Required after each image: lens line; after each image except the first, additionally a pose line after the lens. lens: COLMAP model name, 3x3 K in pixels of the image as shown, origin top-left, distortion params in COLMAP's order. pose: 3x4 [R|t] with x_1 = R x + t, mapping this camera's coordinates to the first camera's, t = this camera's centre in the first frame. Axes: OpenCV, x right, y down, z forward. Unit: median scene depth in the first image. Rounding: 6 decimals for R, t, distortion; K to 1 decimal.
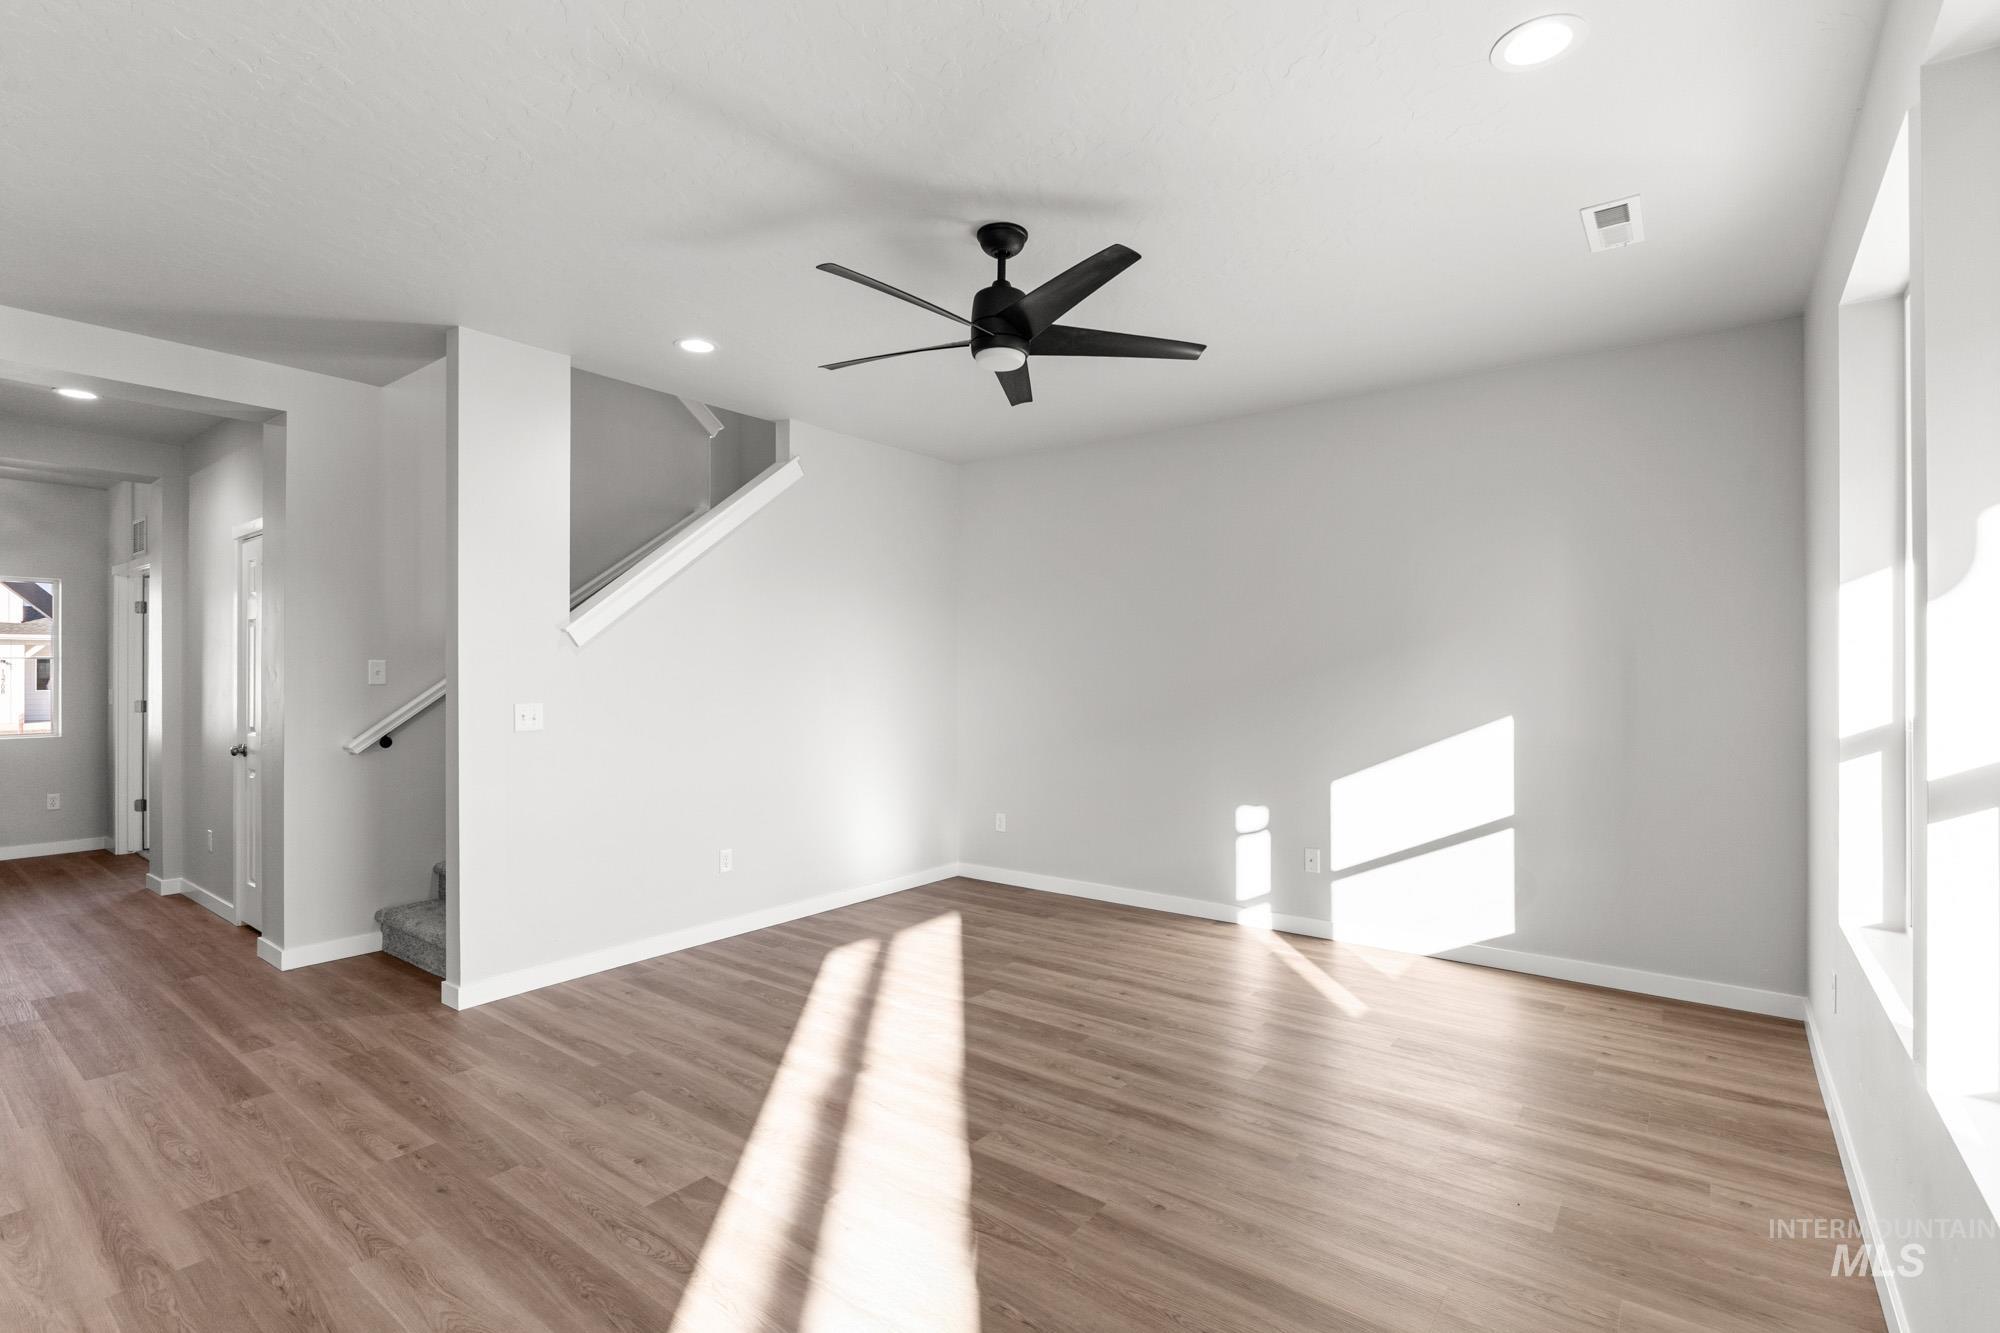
lens RADIAL K [[922.3, 0, 1005.3], [0, 922.3, 665.9], [0, 0, 1]] dist [-0.004923, 0.000137]
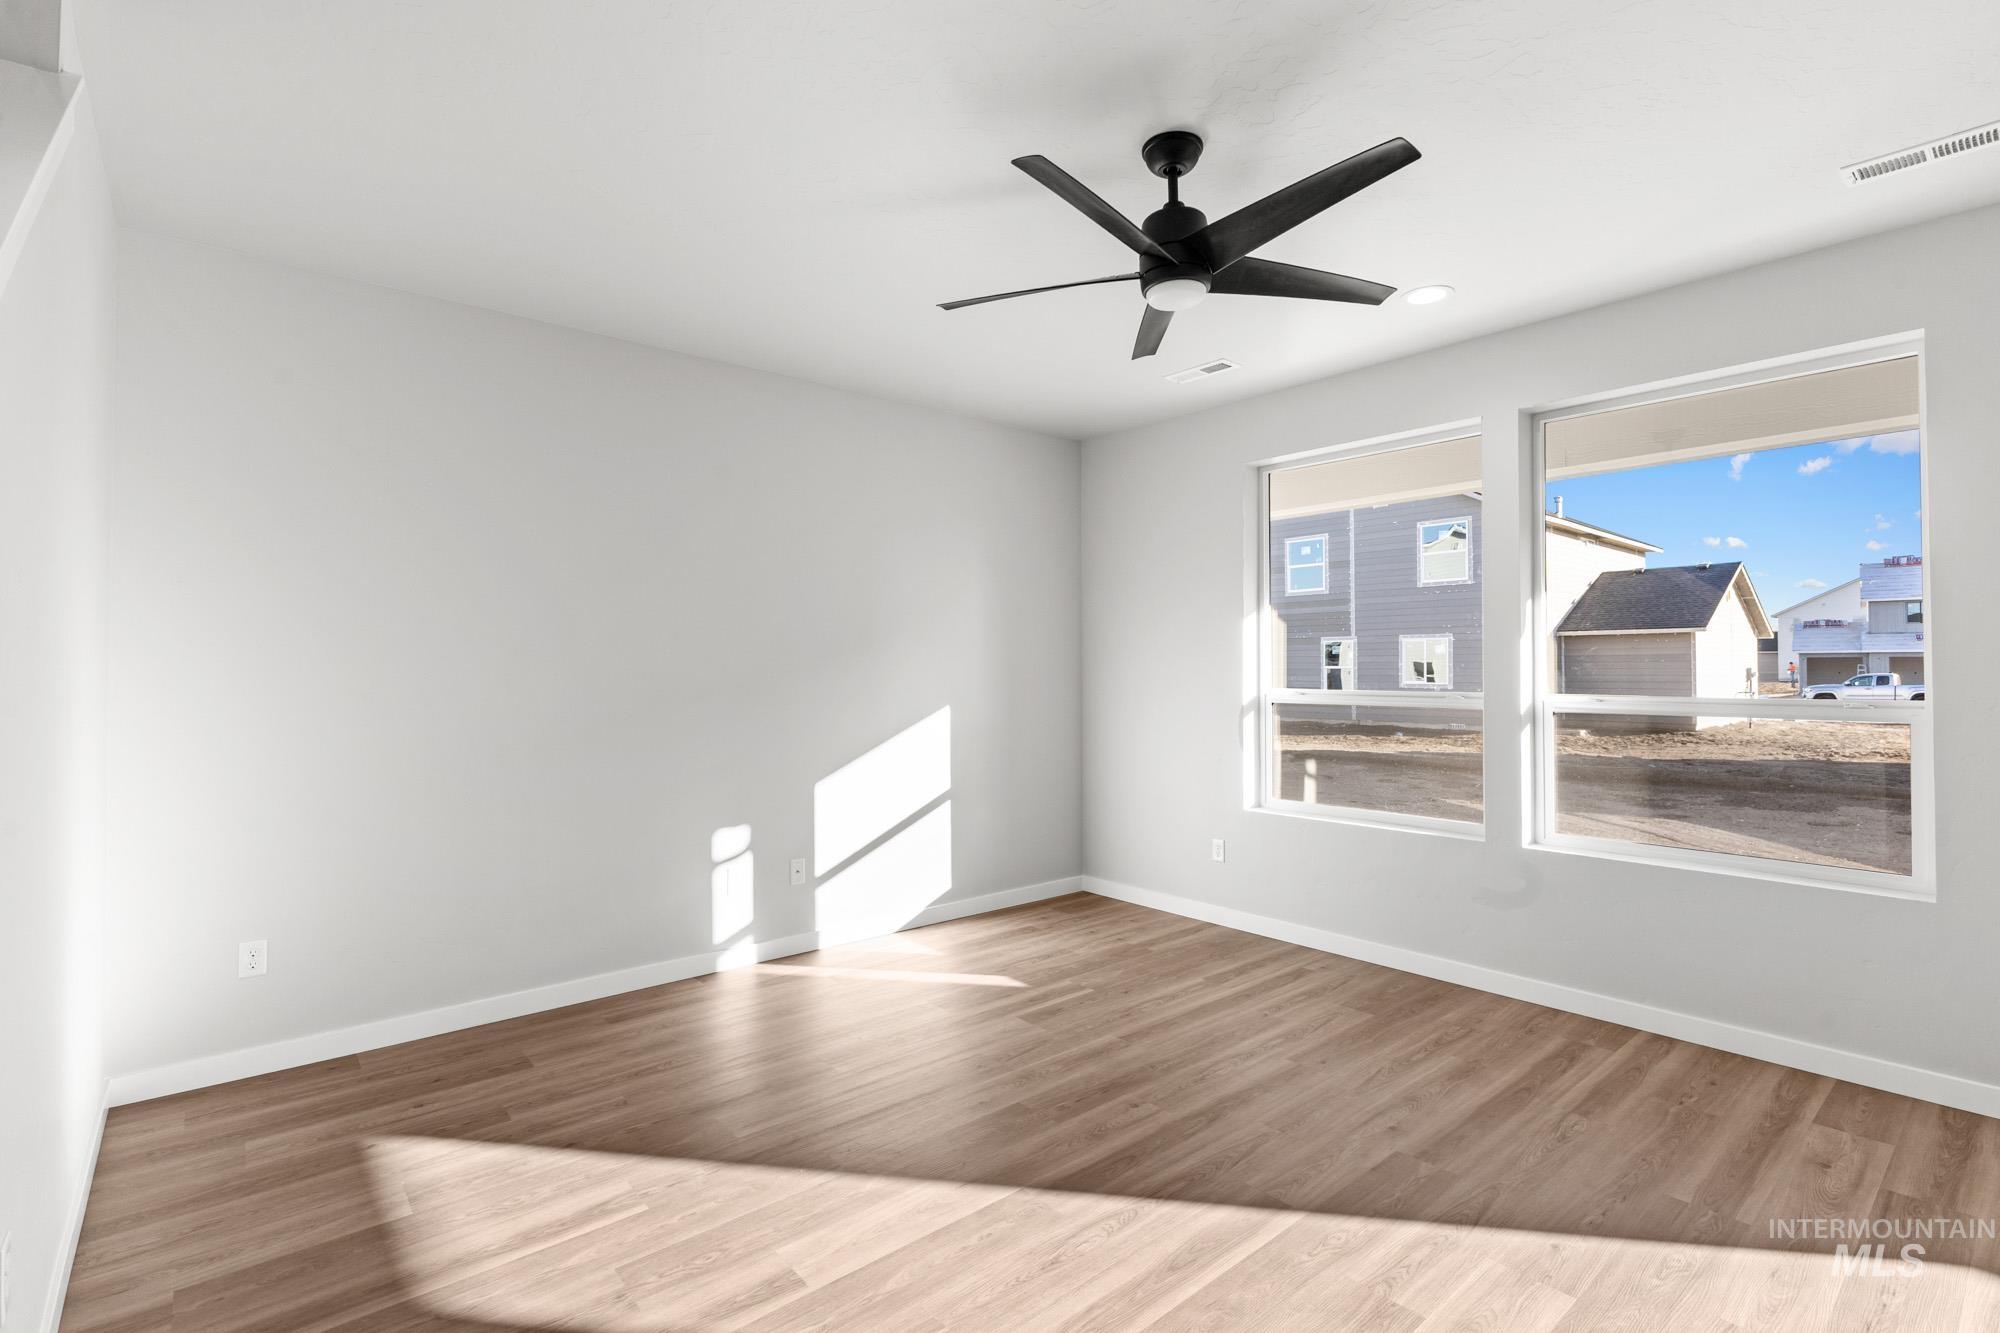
lens RADIAL K [[922.3, 0, 997.1], [0, 922.3, 669.7], [0, 0, 1]] dist [-0.004923, 0.000137]
pose [[0.218054, -0.004643, 0.975926, -0.536983], [-0.007212, 0.999954, 0.006369, 0.000002], [-0.975910, -0.008427, 0.218011, 0.614220]]
